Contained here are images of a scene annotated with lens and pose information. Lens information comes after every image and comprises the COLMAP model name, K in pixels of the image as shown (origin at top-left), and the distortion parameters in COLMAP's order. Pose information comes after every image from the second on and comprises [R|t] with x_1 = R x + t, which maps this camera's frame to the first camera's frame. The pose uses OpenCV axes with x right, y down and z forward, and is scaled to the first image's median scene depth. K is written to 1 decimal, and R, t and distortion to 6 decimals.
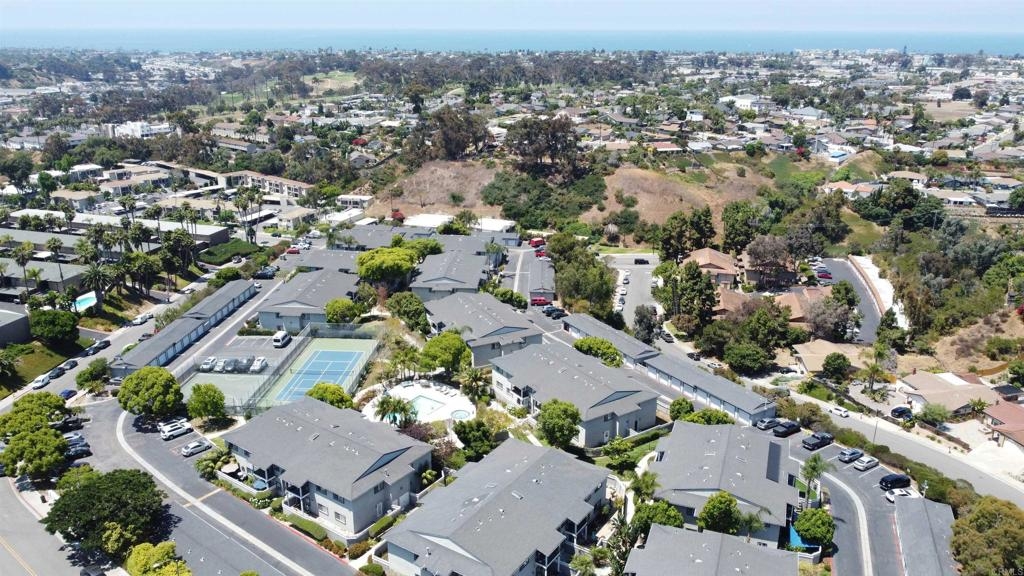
lens RADIAL K [[770.6, 0, 512.6], [0, 770.6, 288.1], [0, 0, 1]] dist [-0.001128, -0.002585]
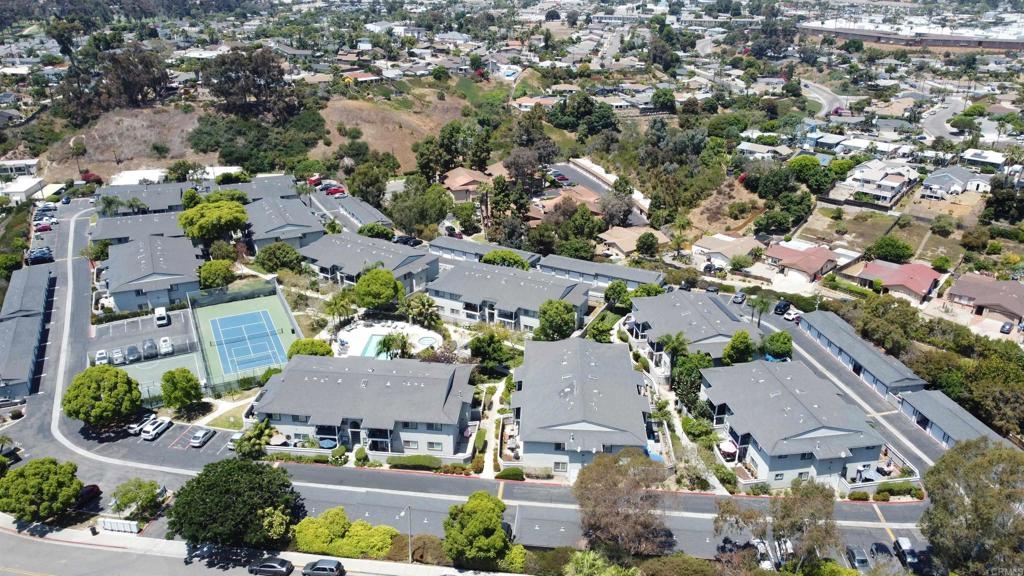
lens RADIAL K [[770.6, 0, 510.3], [0, 770.6, 286.7], [0, 0, 1]] dist [-0.001128, -0.002585]
pose [[0.863248, -0.192367, 0.466688, -0.180020], [0.153355, 0.980783, 0.120609, -0.006154], [-0.480921, -0.032546, 0.876159, 0.017255]]
